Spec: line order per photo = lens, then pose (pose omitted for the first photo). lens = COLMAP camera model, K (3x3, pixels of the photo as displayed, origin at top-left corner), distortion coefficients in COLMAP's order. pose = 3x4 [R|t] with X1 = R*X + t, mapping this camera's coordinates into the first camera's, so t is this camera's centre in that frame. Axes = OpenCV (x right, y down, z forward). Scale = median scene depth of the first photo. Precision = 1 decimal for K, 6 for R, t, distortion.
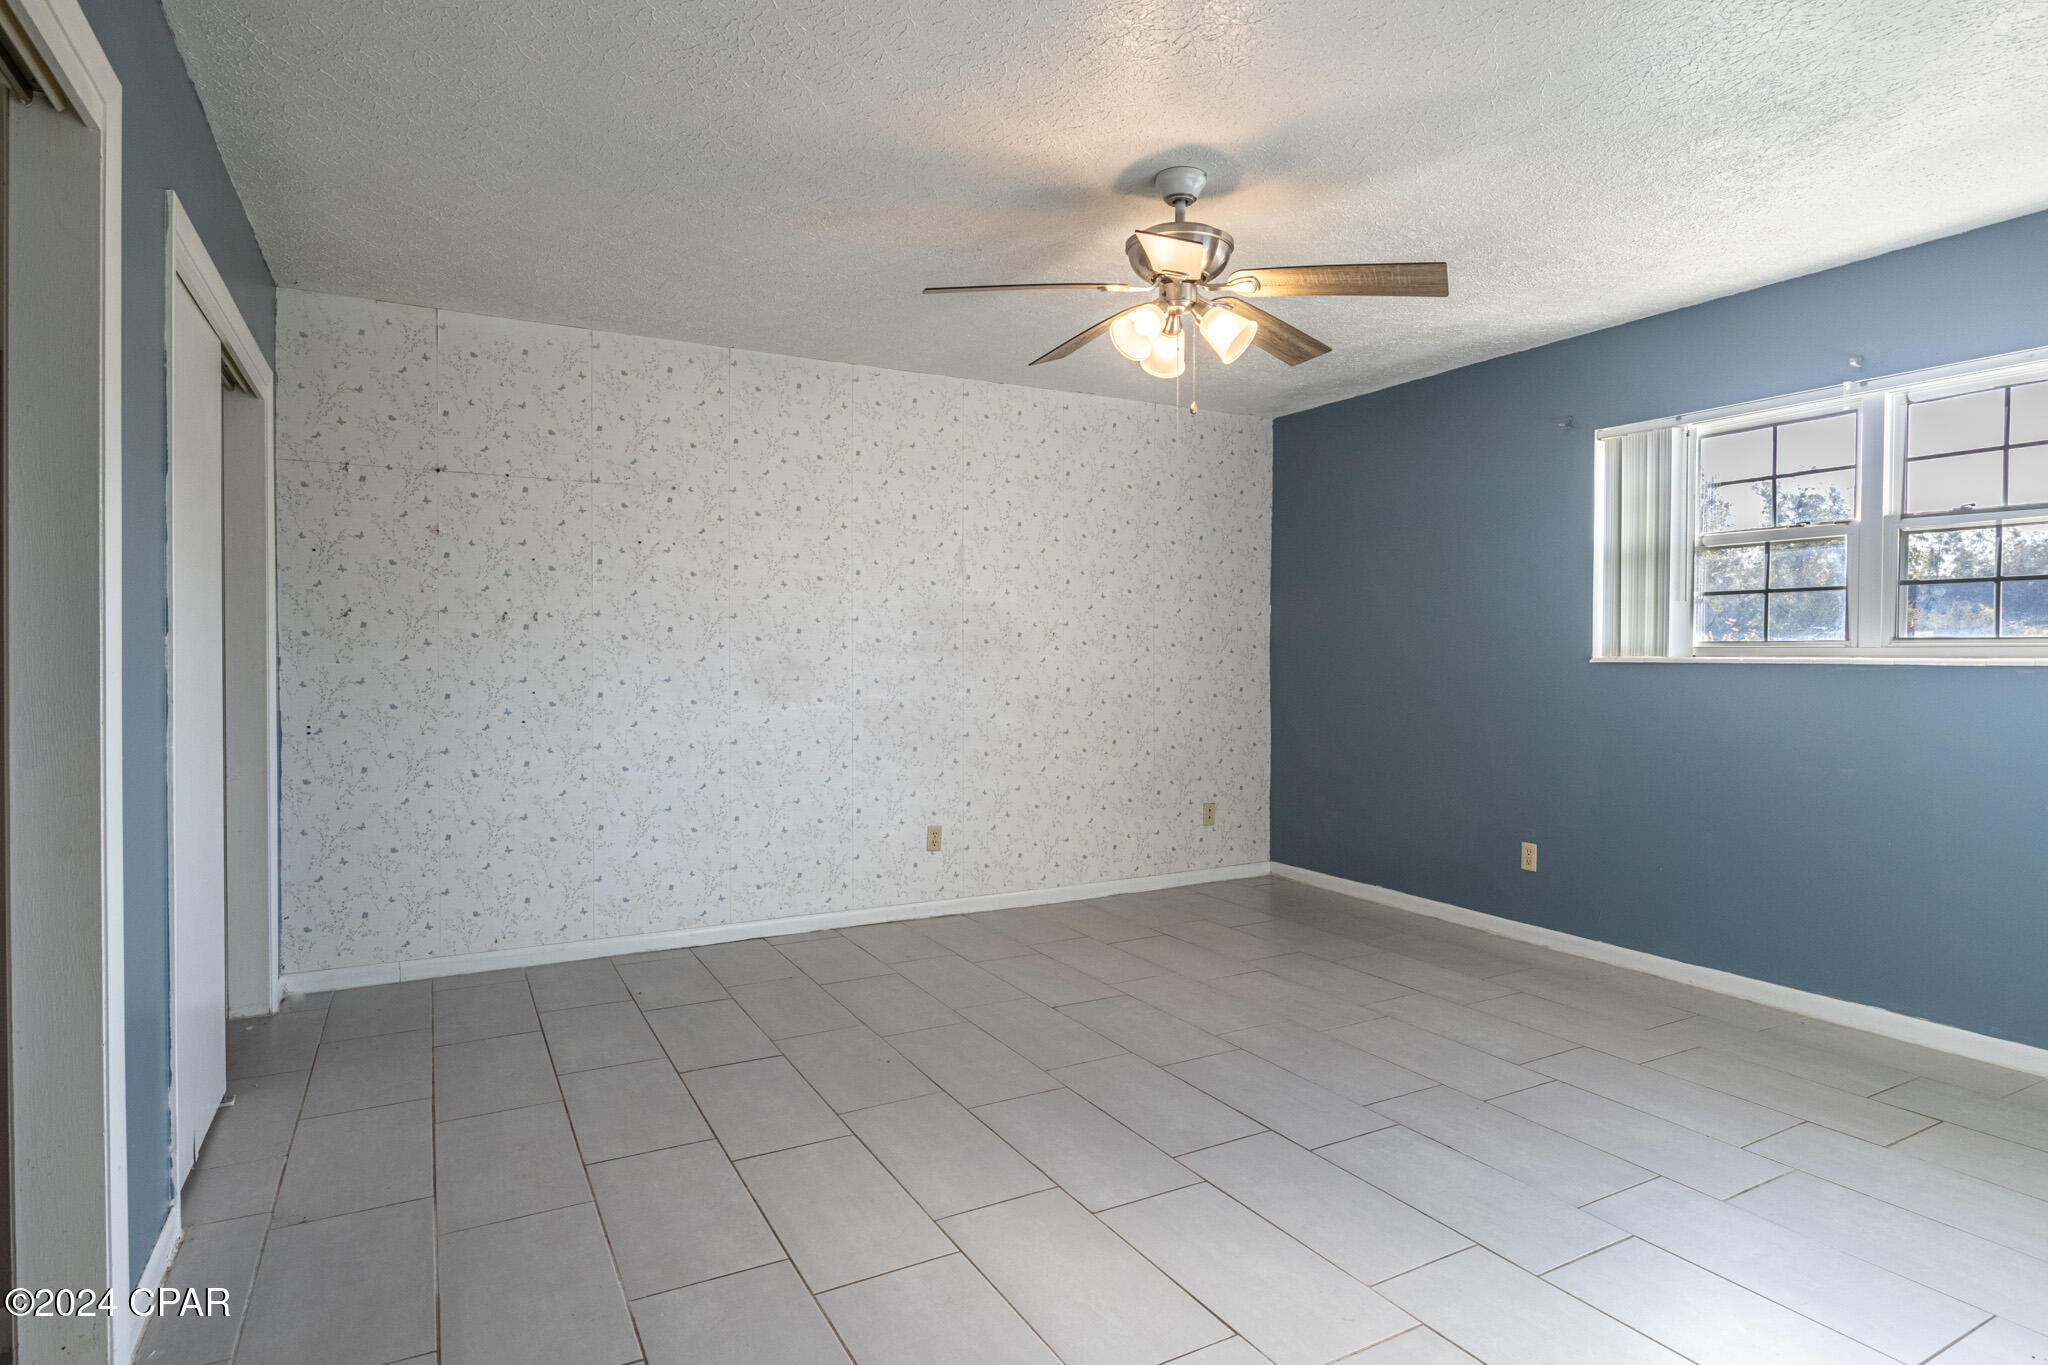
lens RADIAL K [[1113.8, 0, 1024.0], [0, 1113.8, 682.5], [0, 0, 1]] dist [-0.003060, -0.000175]
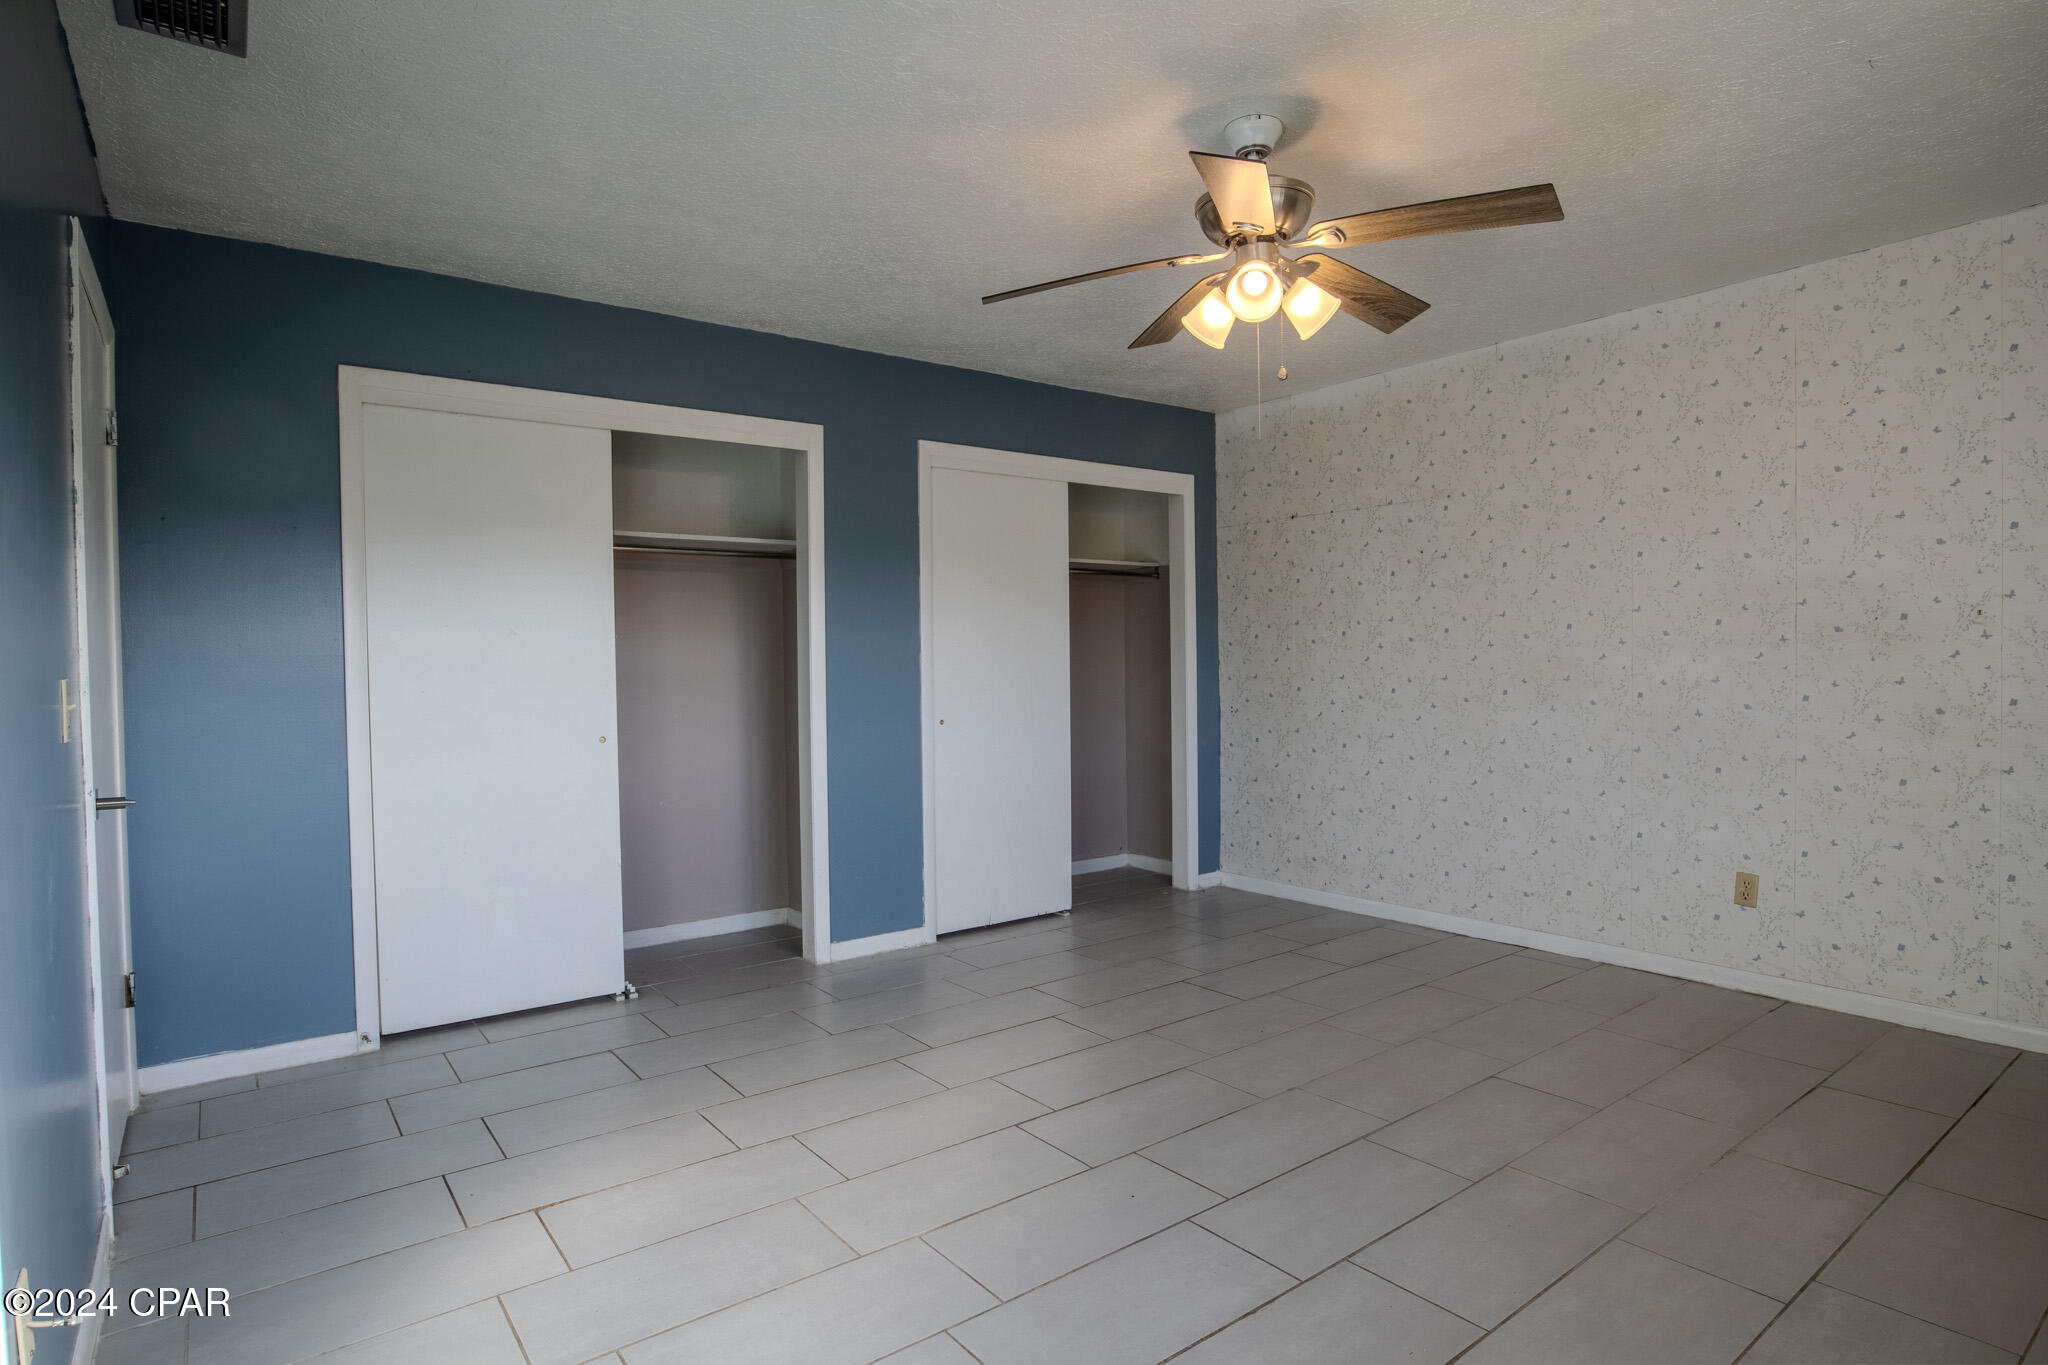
lens RADIAL K [[1084.8, 0, 1025.2], [0, 1084.8, 699.3], [0, 0, 1]] dist [-0.003337, -0.000499]
pose [[0.162717, 0.031004, -0.986186, 0.573087], [-0.008775, 0.999512, 0.029975, -0.008773], [0.986634, 0.003777, 0.162909, 0.392673]]
